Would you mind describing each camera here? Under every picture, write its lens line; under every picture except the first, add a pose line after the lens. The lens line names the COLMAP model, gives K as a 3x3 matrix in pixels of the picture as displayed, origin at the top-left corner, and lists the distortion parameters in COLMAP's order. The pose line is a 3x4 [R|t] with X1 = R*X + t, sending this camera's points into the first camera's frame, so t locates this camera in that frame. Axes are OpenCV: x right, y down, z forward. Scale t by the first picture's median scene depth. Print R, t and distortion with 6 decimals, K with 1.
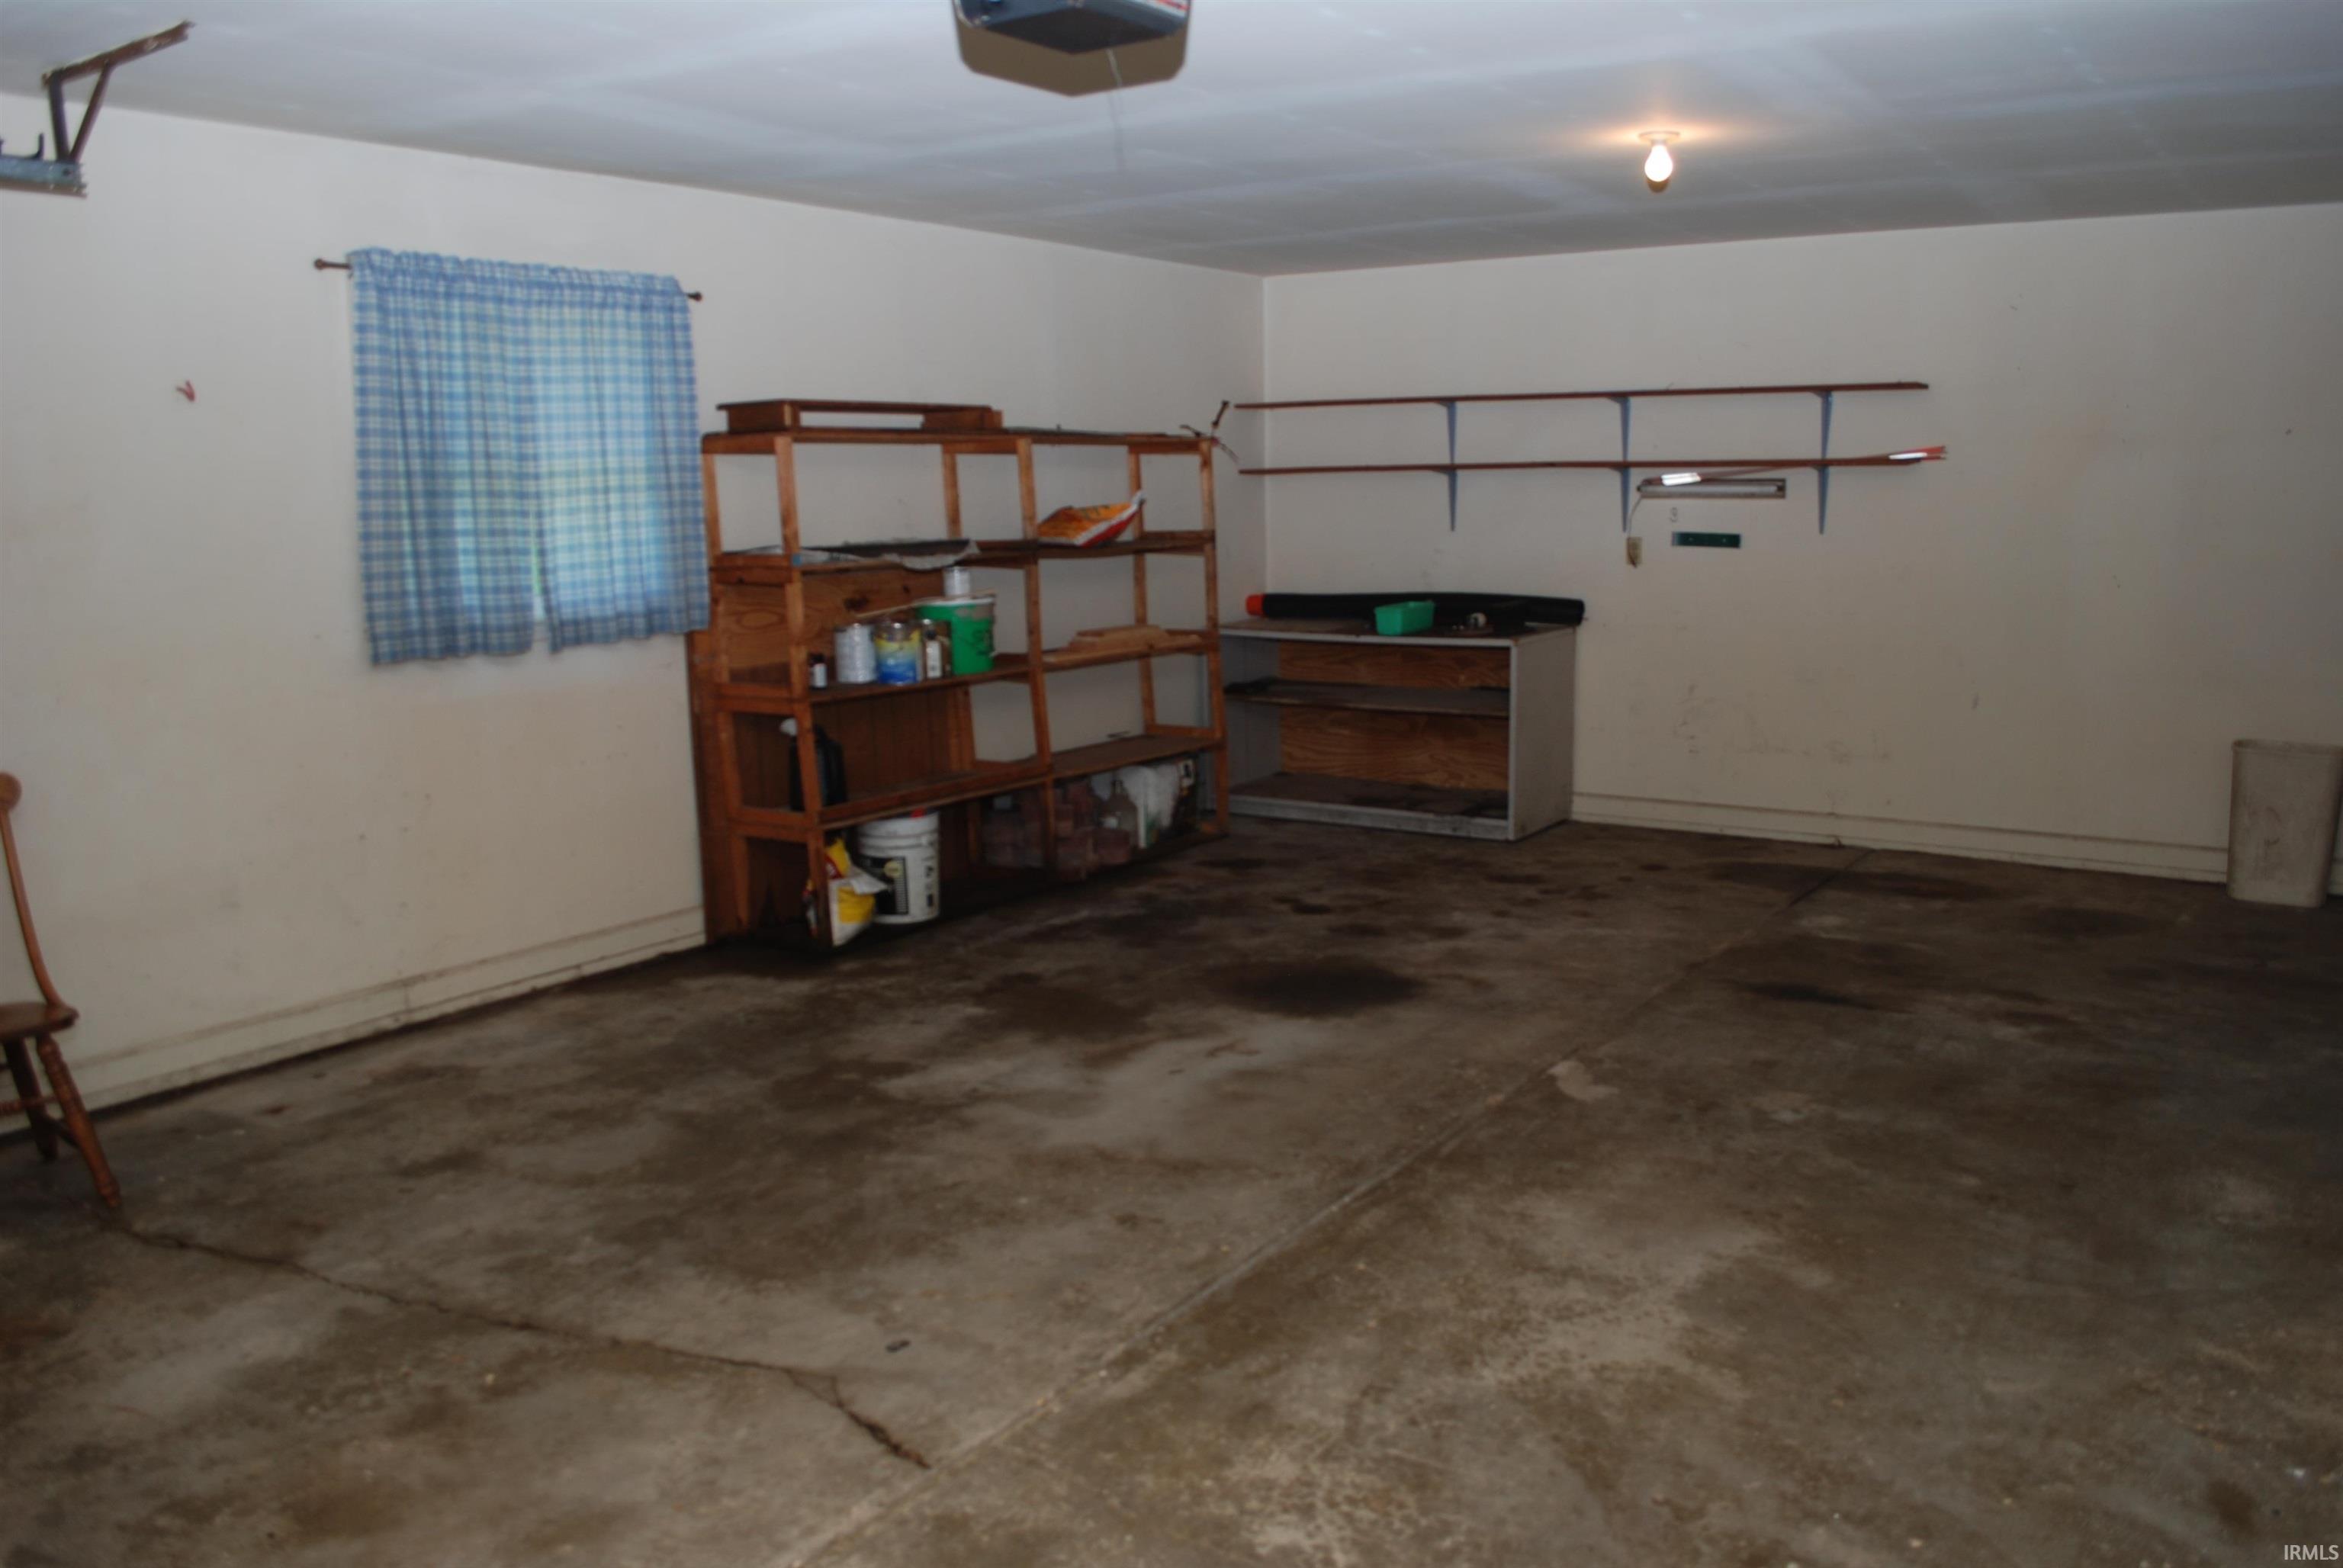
lens RADIAL K [[1878.4, 0, 1171.5], [0, 1878.4, 784.0], [0, 0, 1]] dist [-0.078650, 0.005070]
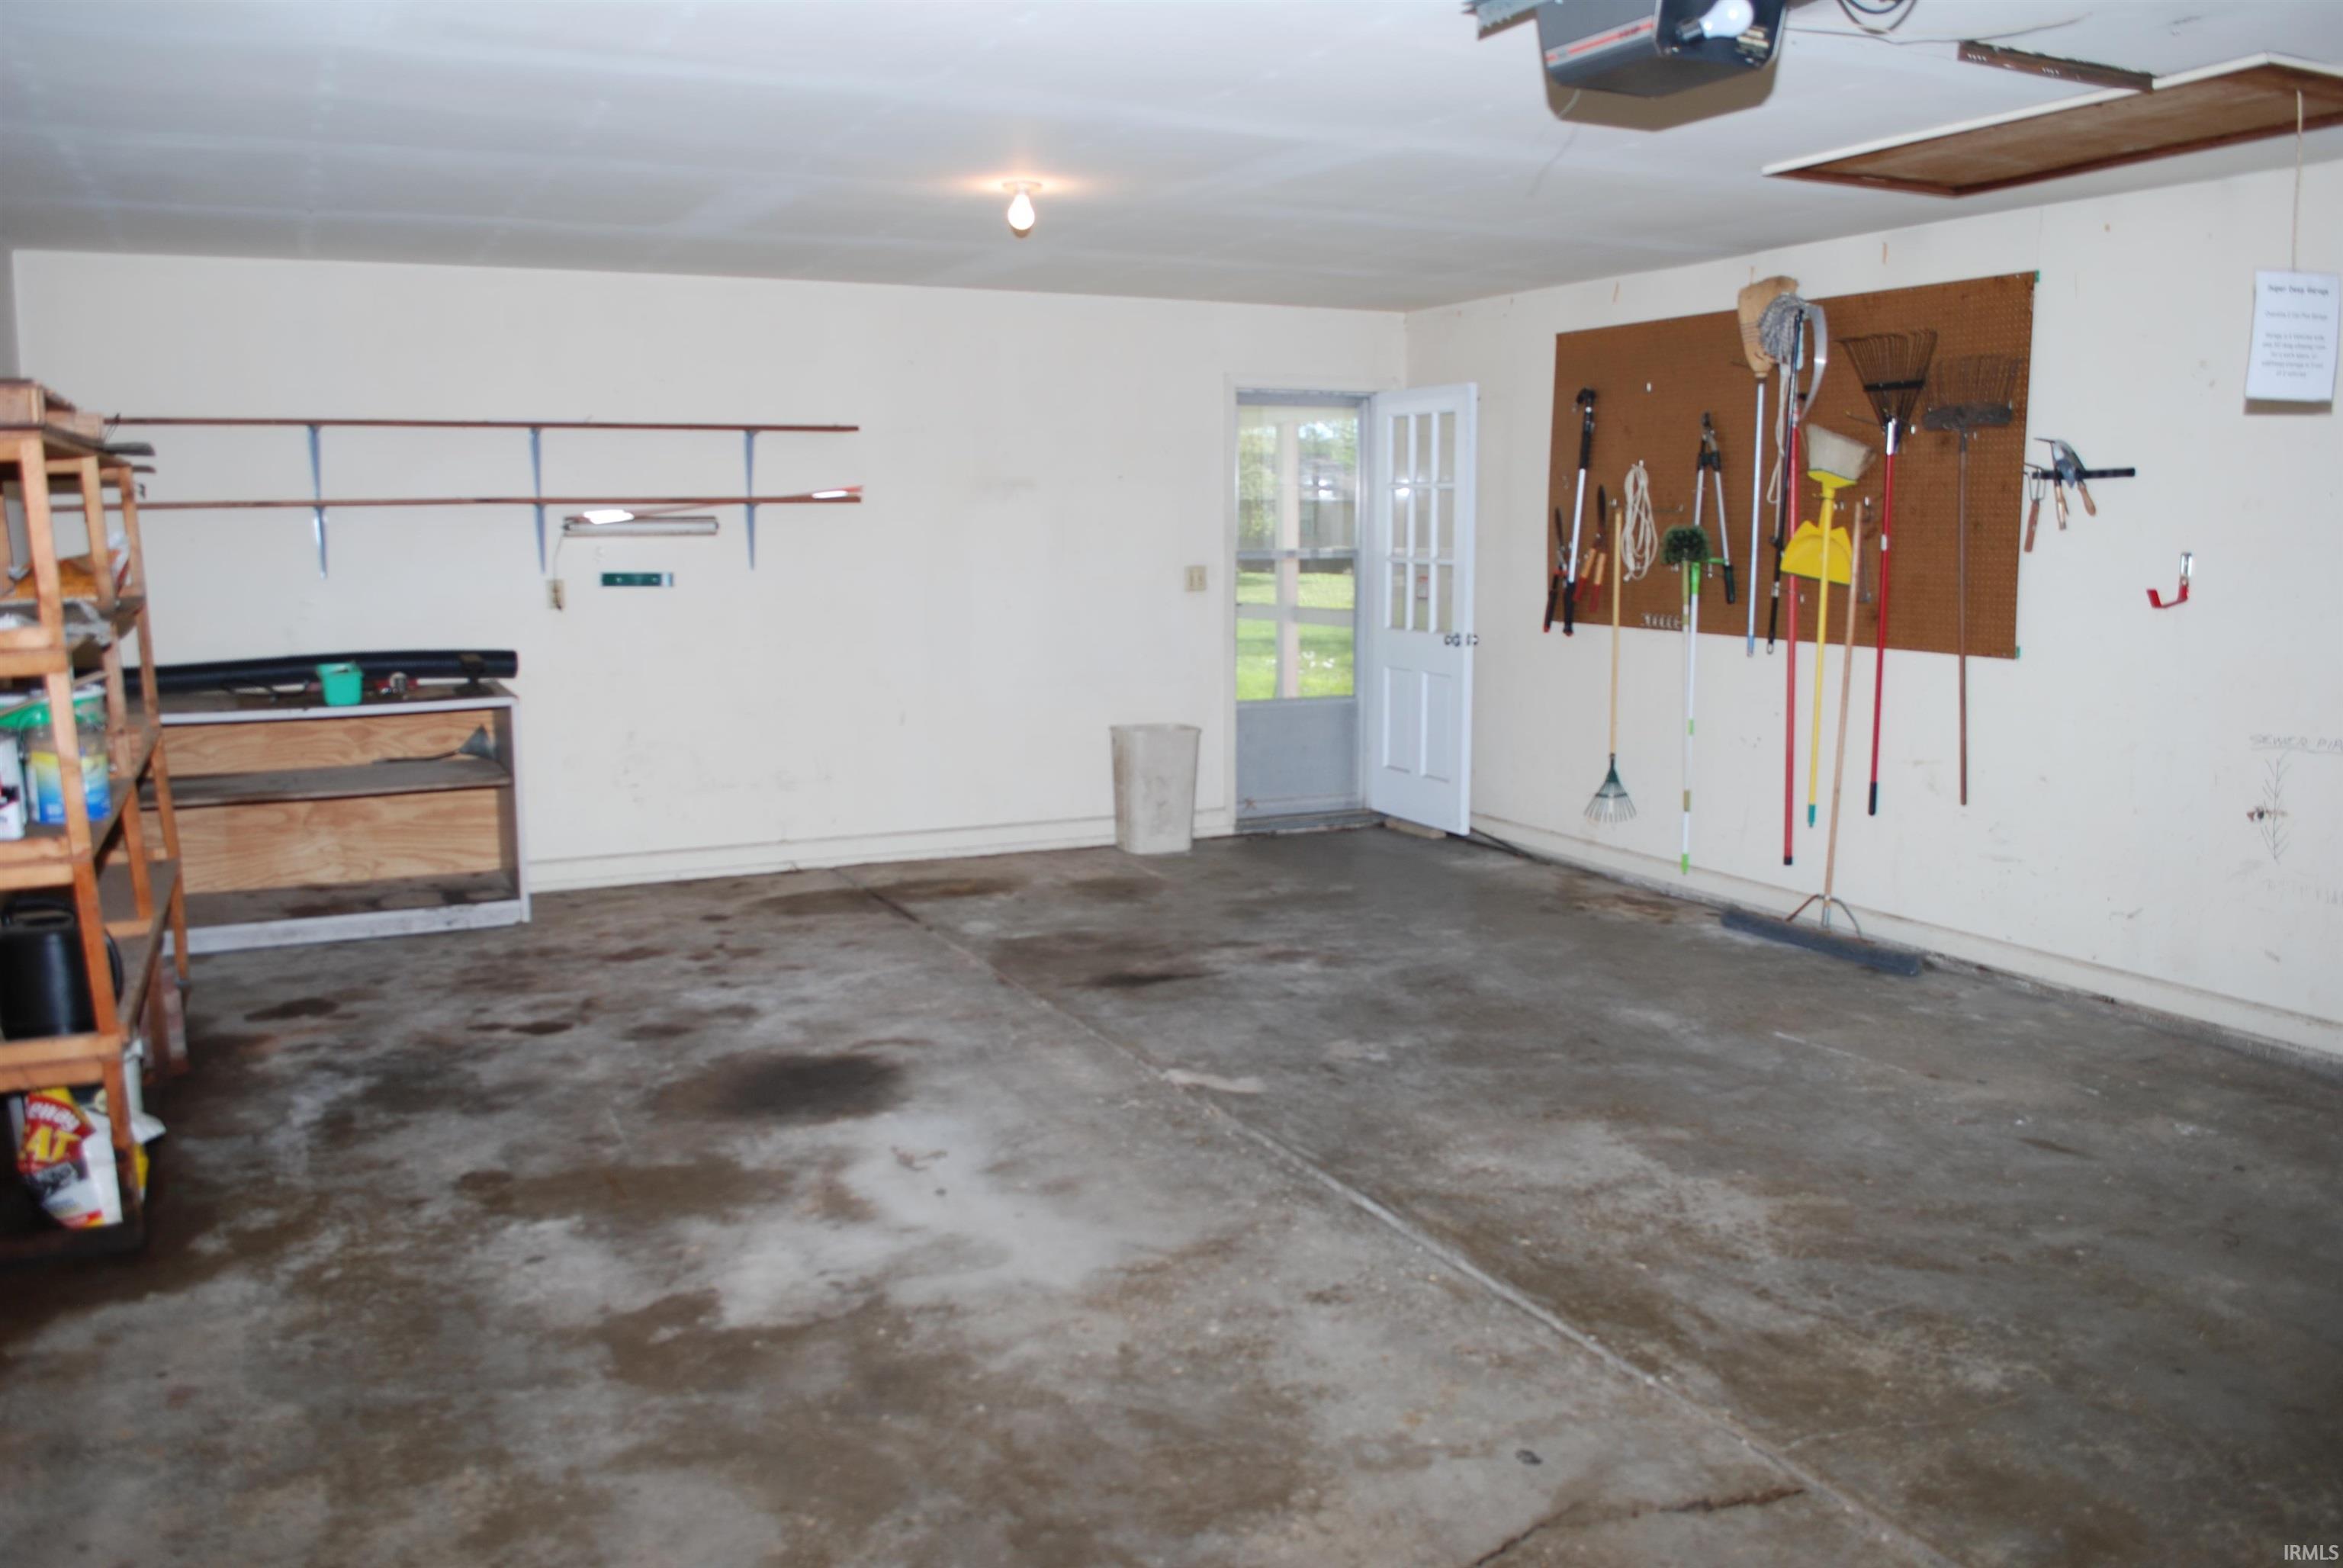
lens RADIAL K [[1878.4, 0, 1171.5], [0, 1878.4, 784.0], [0, 0, 1]] dist [-0.078650, 0.005070]
pose [[0.491873, -0.112086, 0.863422, -0.613611], [0.131720, 0.989844, 0.053459, -0.060230], [-0.860646, 0.087435, 0.501642, 0.417543]]
